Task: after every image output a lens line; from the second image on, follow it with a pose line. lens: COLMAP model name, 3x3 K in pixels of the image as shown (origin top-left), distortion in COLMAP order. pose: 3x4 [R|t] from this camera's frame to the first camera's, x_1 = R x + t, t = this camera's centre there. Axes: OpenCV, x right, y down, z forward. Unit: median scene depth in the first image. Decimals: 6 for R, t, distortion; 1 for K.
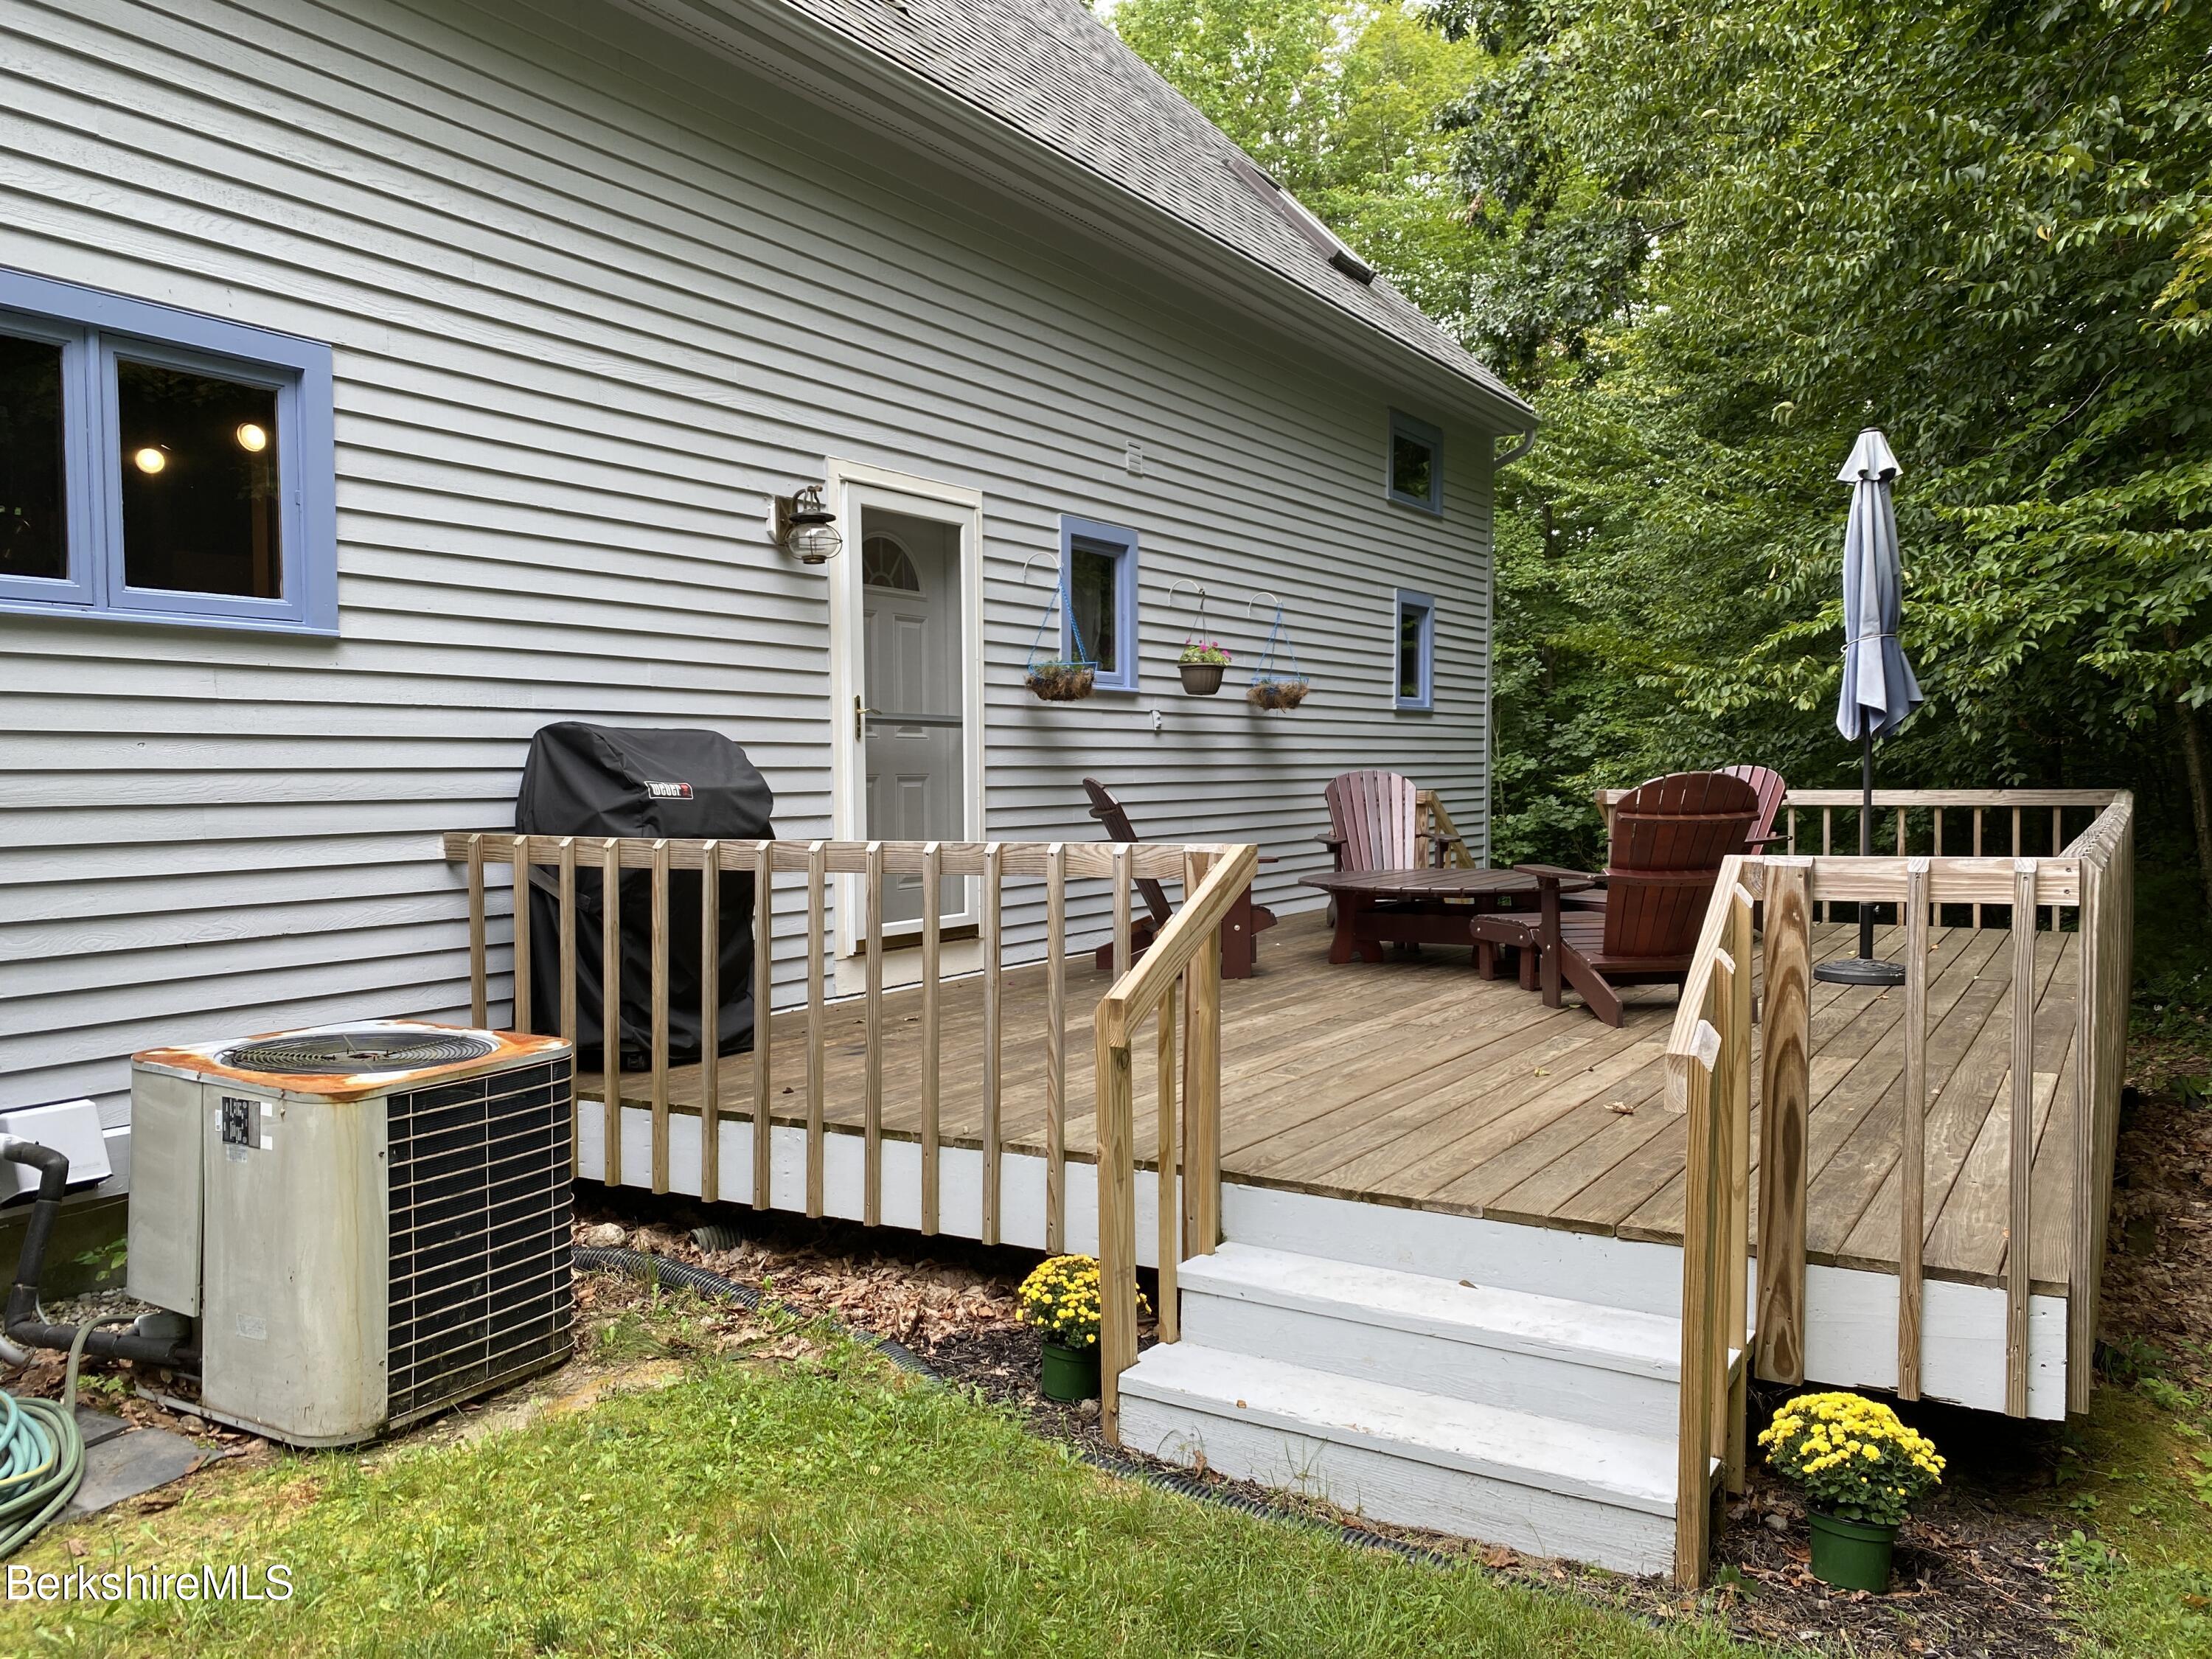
lens RADIAL K [[1701.4, 0, 1109.5], [0, 1701.4, 830.2], [0, 0, 1]] dist [0.006084, -0.000153]
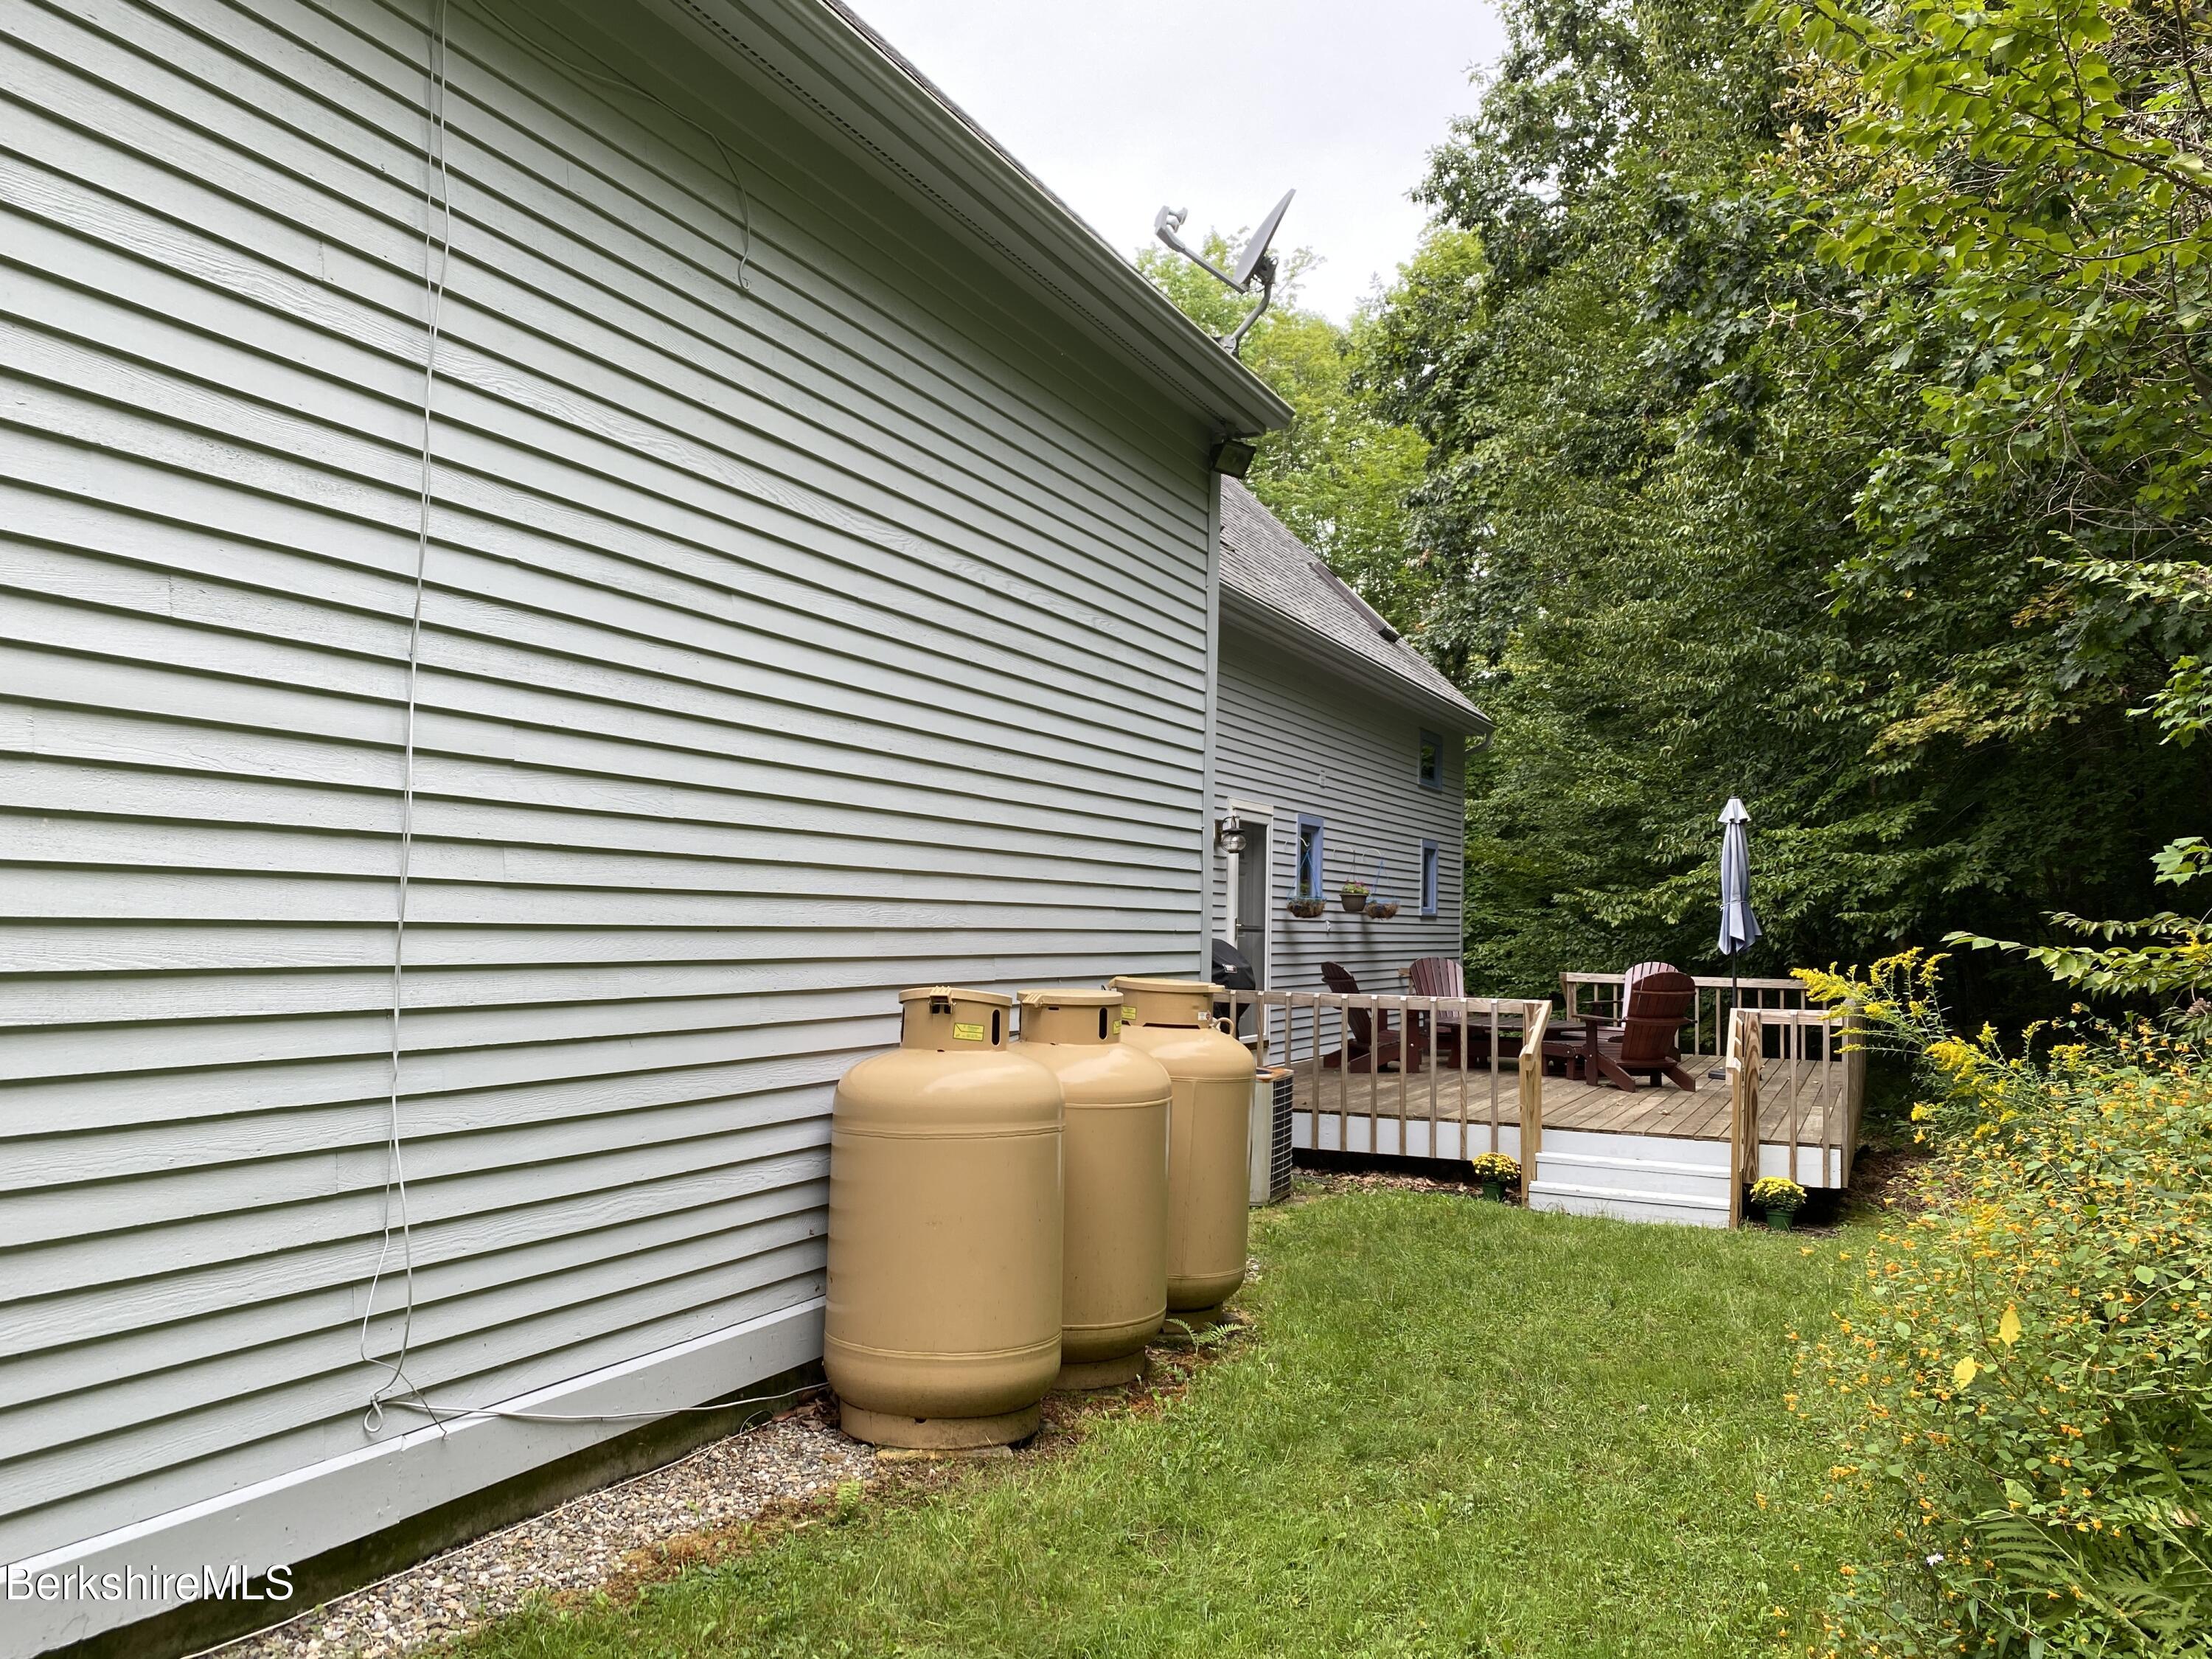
lens RADIAL K [[1654.6, 0, 1098.8], [0, 1654.6, 831.0], [0, 0, 1]] dist [0.099170, -0.267953]
pose [[0.993857, 0.035046, 0.104978, -0.452534], [-0.025360, 0.995416, -0.092220, 0.001422], [-0.107728, 0.088992, 0.990189, -0.774110]]
